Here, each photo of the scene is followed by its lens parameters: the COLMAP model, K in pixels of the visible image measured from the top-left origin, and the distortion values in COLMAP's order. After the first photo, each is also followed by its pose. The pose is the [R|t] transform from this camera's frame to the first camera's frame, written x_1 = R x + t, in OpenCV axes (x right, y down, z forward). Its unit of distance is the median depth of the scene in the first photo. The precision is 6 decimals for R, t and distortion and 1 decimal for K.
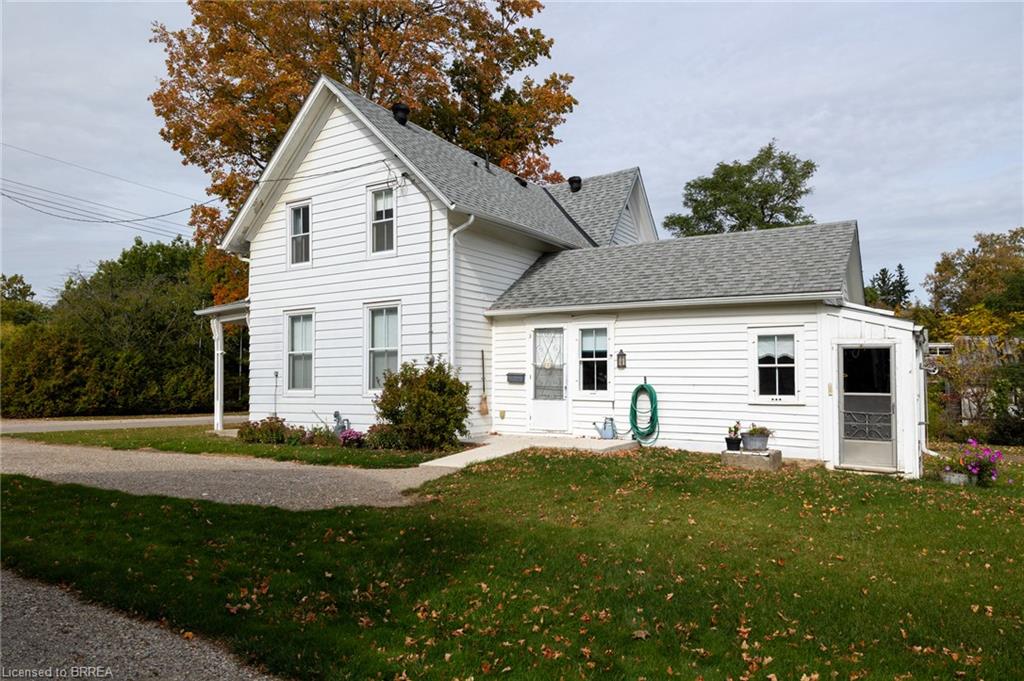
lens RADIAL K [[699.1, 0, 505.4], [0, 699.1, 370.9], [0, 0, 1]] dist [-0.003245, 0.012394]
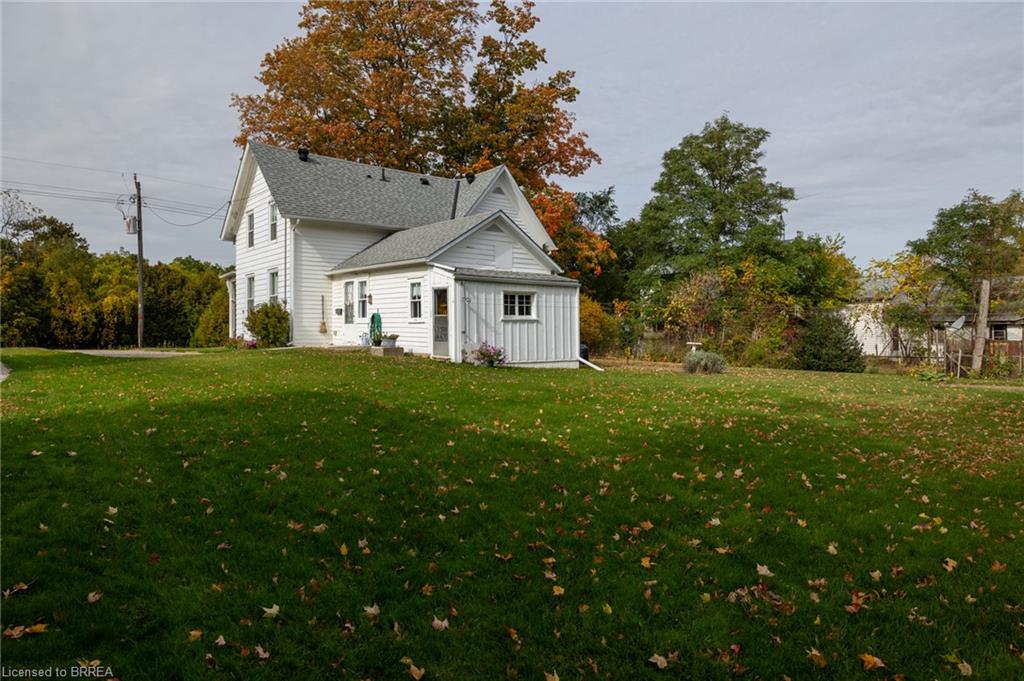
lens RADIAL K [[699.1, 0, 514.5], [0, 699.1, 340.0], [0, 0, 1]] dist [-0.003245, 0.012394]
pose [[0.945117, 0.005052, -0.326694, 0.952897], [0.001926, 0.999777, 0.021031, 0.043877], [0.326727, -0.020506, 0.944896, -0.460424]]
